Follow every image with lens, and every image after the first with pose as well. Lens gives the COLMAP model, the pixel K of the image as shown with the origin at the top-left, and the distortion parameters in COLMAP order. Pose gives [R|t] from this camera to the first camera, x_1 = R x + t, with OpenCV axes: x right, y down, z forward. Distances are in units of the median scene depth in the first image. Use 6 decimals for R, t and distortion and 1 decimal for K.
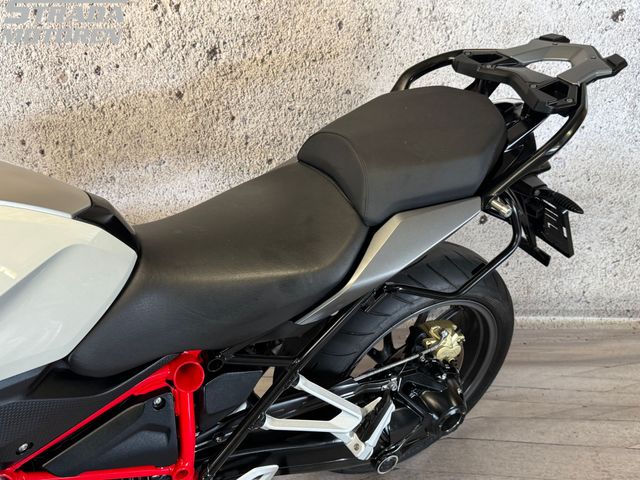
lens RADIAL K [[619.7, 0, 319.6], [0, 619.7, 252.0], [0, 0, 1]] dist [-0.004453, -0.025366]
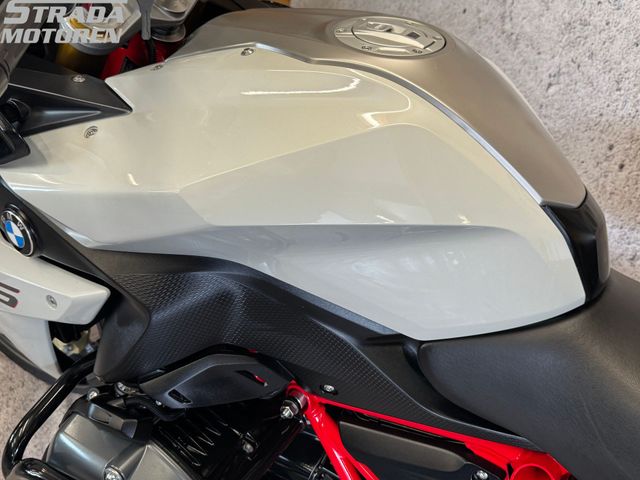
lens RADIAL K [[619.7, 0, 319.6], [0, 619.7, 252.0], [0, 0, 1]] dist [-0.004453, -0.025366]
pose [[0.482533, 0.553854, -0.678534, 0.000019], [-0.589221, 0.778455, 0.216396, -0.009913], [0.648060, 0.295388, 0.701972, 0.218737]]
